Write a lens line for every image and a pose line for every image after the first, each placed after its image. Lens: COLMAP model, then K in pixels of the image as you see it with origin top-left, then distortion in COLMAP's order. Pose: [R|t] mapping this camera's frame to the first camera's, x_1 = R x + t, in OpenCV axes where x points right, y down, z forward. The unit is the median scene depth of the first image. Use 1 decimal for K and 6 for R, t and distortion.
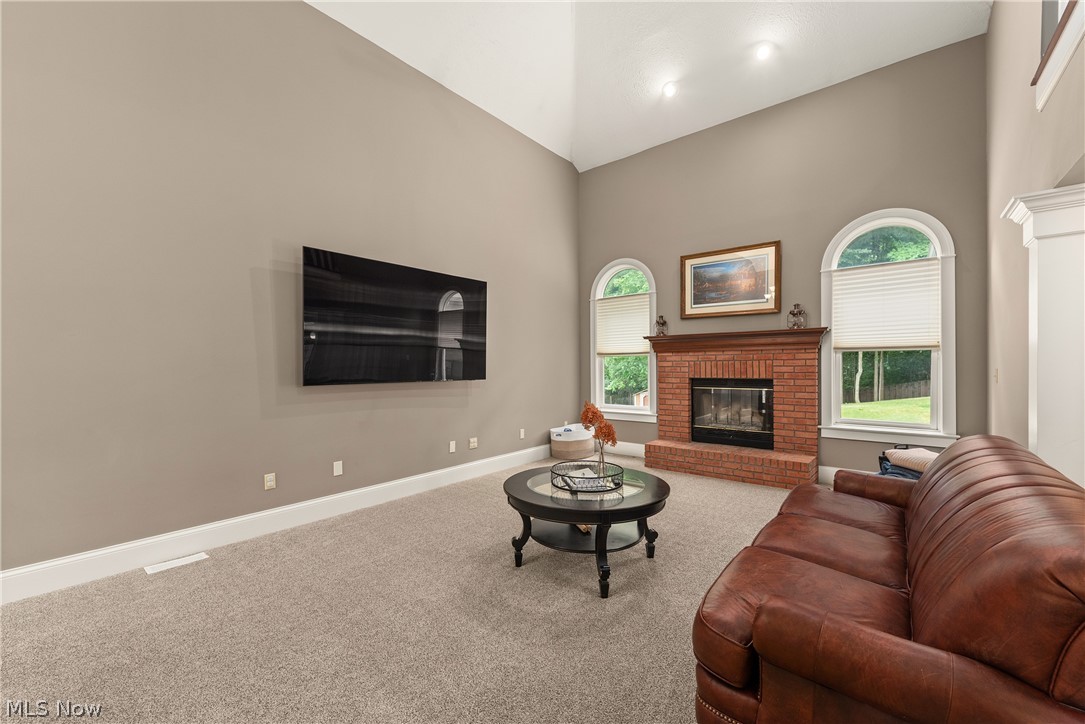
lens RADIAL K [[433.9, 0, 546.5], [0, 433.9, 370.1], [0, 0, 1]] dist [0.006114, -0.002727]
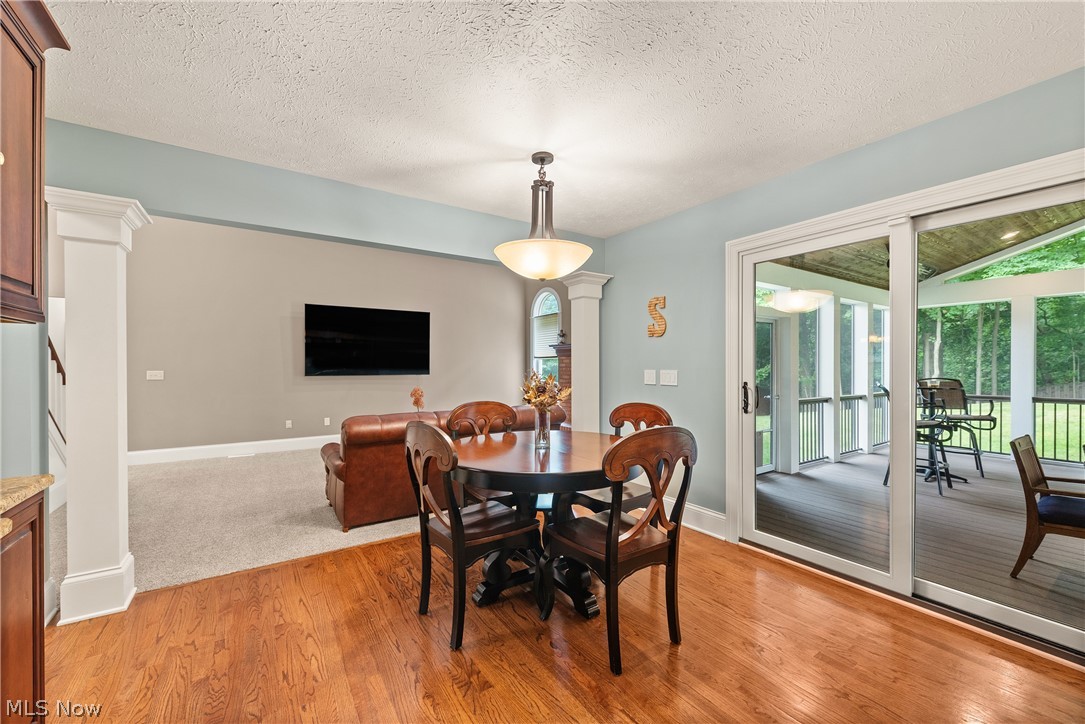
lens RADIAL K [[433.9, 0, 547.3], [0, 433.9, 366.8], [0, 0, 1]] dist [0.006114, -0.002727]
pose [[0.959571, 0.006134, -0.281399, 0.646679], [-0.007555, 0.999964, -0.003967, -0.002584], [0.281364, 0.005933, 0.959583, -0.347915]]
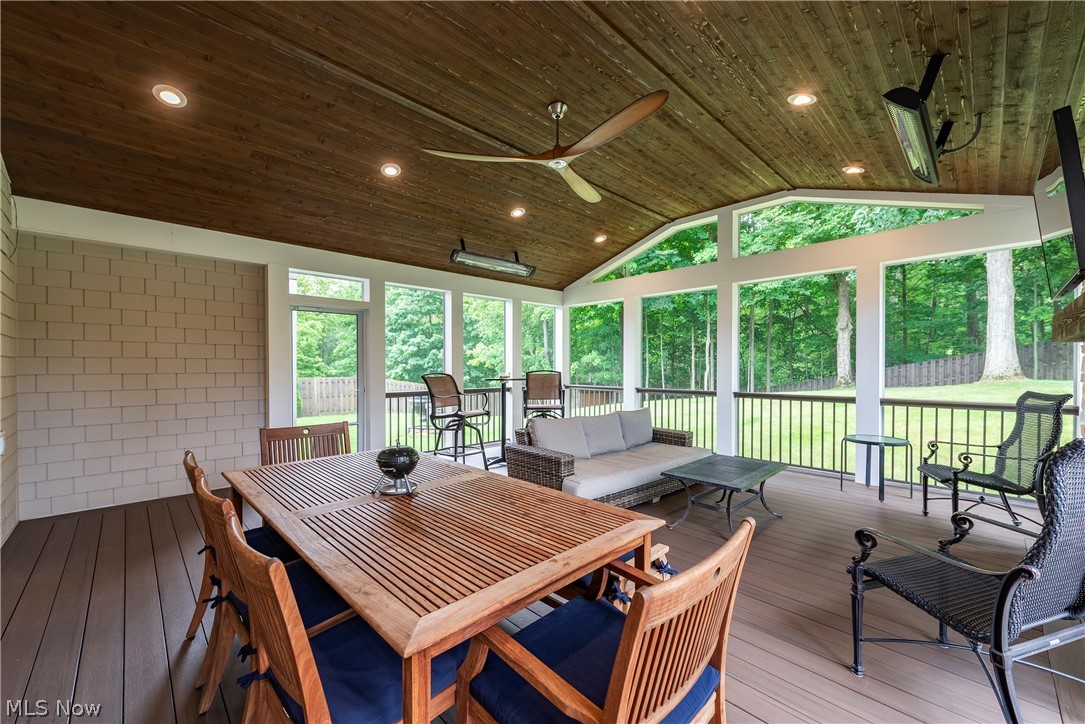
lens RADIAL K [[433.9, 0, 538.8], [0, 433.9, 362.4], [0, 0, 1]] dist [0.006114, -0.002727]
pose [[0.994659, 0.007604, -0.102936, 1.469487], [-0.008834, 0.999895, -0.011501, 0.007070], [0.102837, 0.012349, 0.994622, -0.155724]]
